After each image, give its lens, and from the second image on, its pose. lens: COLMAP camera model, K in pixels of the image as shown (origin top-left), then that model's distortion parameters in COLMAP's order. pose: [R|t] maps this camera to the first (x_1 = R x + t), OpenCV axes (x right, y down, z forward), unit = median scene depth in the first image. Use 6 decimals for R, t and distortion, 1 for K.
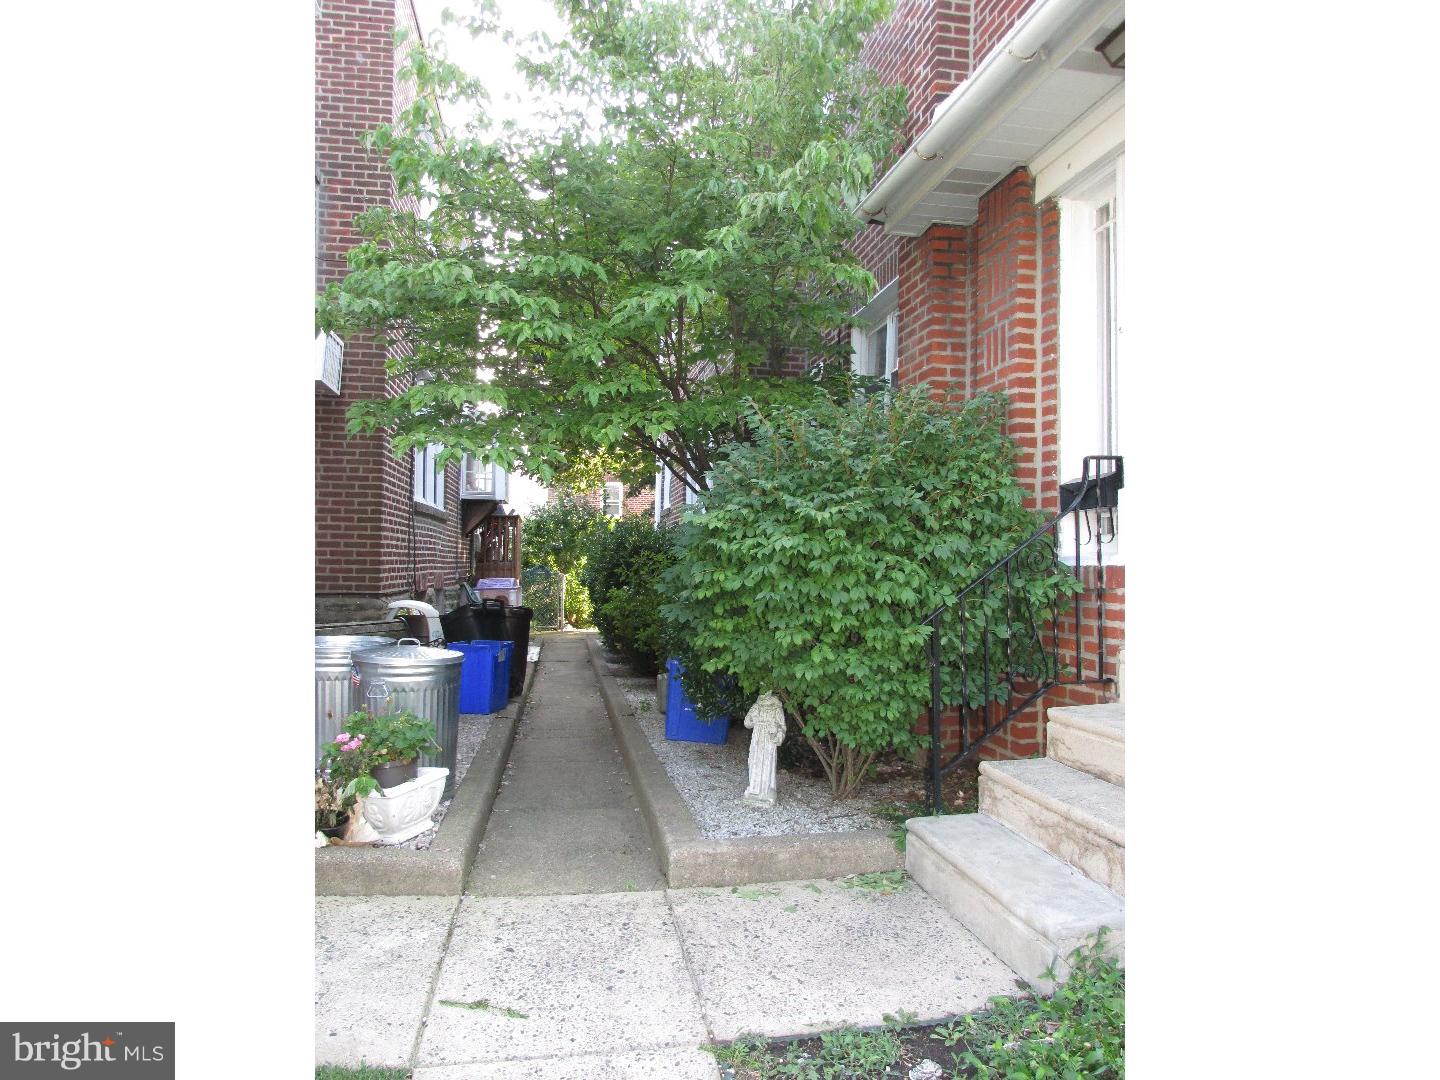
lens RADIAL K [[895.1, 0, 720.0], [0, 895.1, 540.0], [0, 0, 1]] dist [-0.031268, 0.002280]
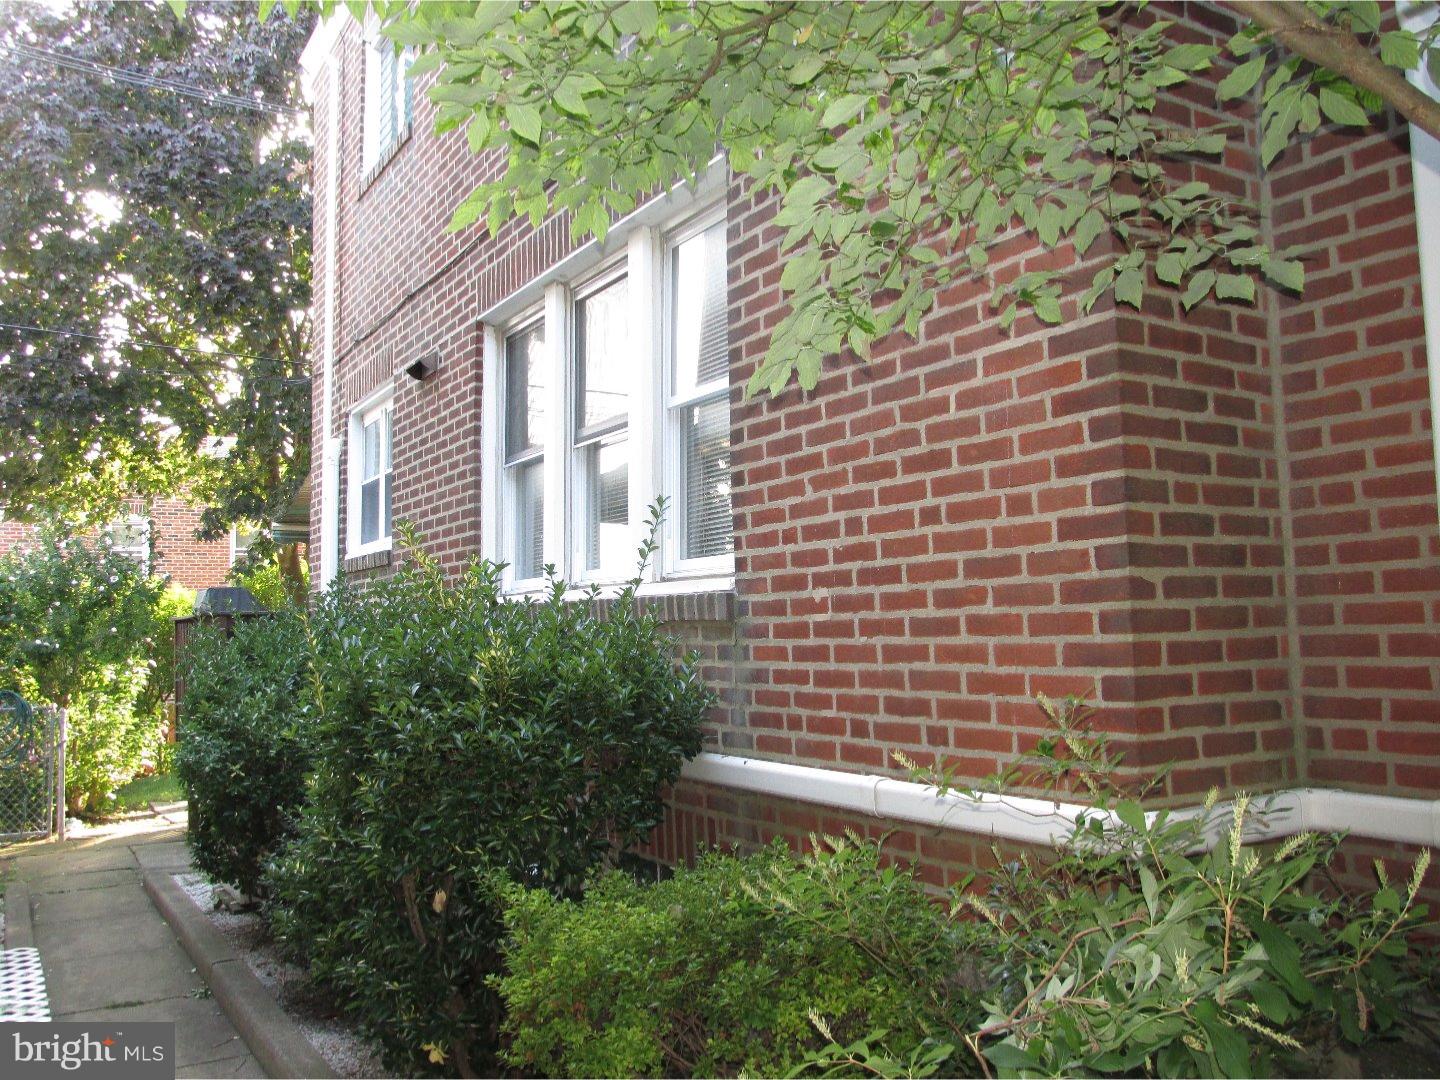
lens RADIAL K [[1189.2, 0, 720.0], [0, 1189.2, 540.0], [0, 0, 1]] dist [-0.033891, 0.010109]
pose [[0.929001, -0.012316, 0.369873, -0.379981], [0.031324, 0.998476, -0.045430, -0.038228], [-0.368750, 0.053790, 0.927971, 1.453721]]
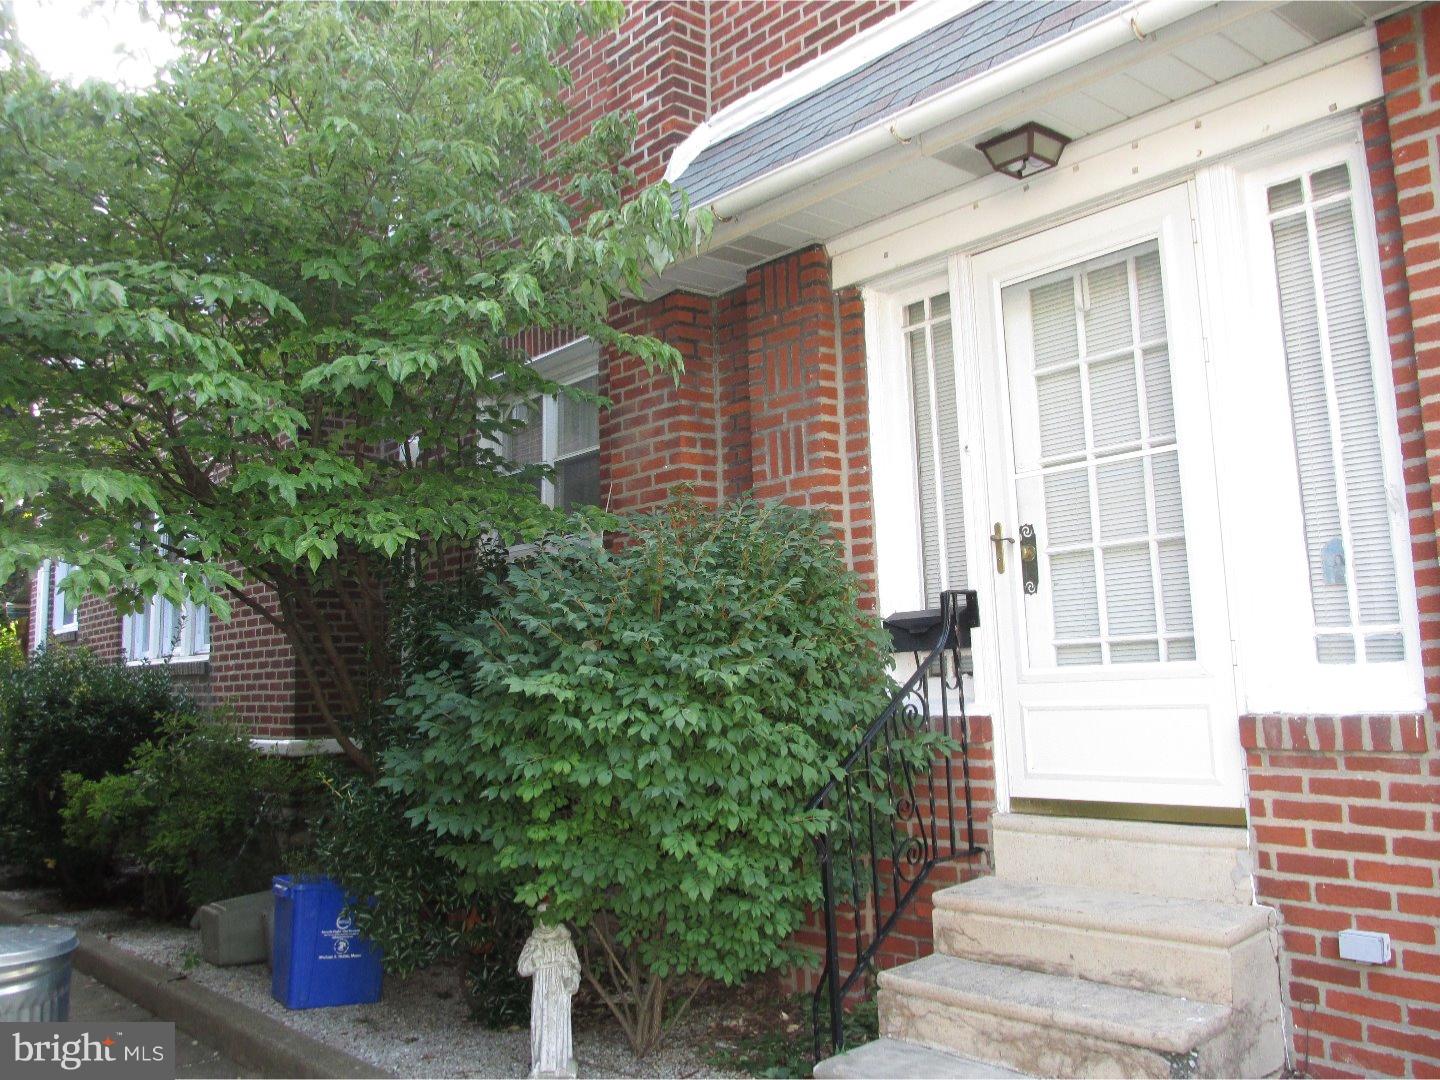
lens RADIAL K [[1189.2, 0, 720.0], [0, 1189.2, 540.0], [0, 0, 1]] dist [-0.033891, 0.010109]
pose [[0.855650, 0.013854, 0.517369, -0.327700], [0.034379, 0.995912, -0.083526, -0.047486], [-0.516411, 0.089255, 0.851676, 0.105665]]
